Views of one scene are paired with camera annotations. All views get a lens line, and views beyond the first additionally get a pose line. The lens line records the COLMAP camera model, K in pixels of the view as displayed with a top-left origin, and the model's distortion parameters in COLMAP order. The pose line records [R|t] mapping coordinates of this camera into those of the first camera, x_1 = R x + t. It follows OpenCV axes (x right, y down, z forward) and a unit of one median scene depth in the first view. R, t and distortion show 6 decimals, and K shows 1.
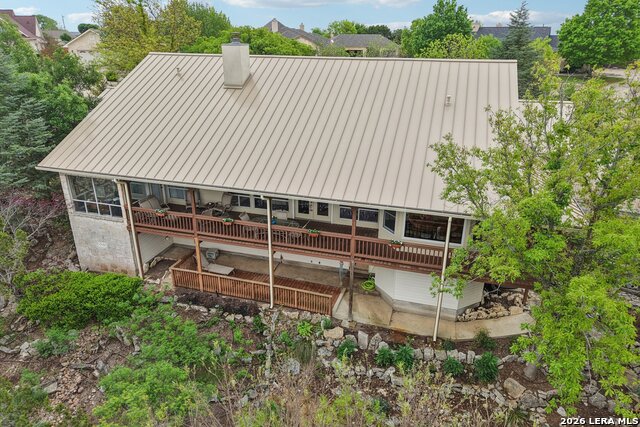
lens RADIAL K [[435.5, 0, 320.0], [0, 435.5, 213.5], [0, 0, 1]] dist [-0.002929, -0.005440]
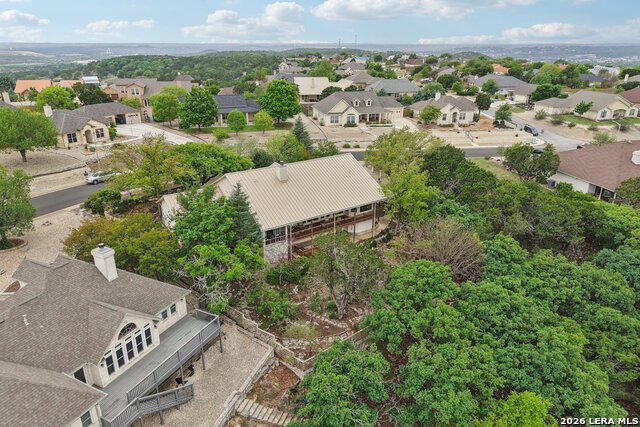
lens RADIAL K [[435.5, 0, 320.0], [0, 435.5, 213.5], [0, 0, 1]] dist [-0.002929, -0.005440]
pose [[0.604105, -0.288382, 0.742895, -2.436853], [0.298093, 0.946324, 0.124947, -0.442904], [-0.739052, 0.145971, 0.657643, -0.982792]]
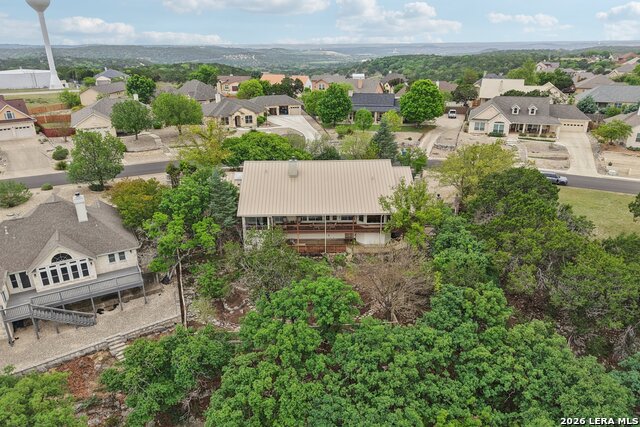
lens RADIAL K [[435.5, 0, 320.0], [0, 435.5, 213.5], [0, 0, 1]] dist [-0.002929, -0.005440]
pose [[0.952479, -0.121469, 0.279338, -0.973204], [0.126768, 0.991932, -0.000913, -0.053426], [-0.276974, 0.036280, 0.960192, -1.887355]]
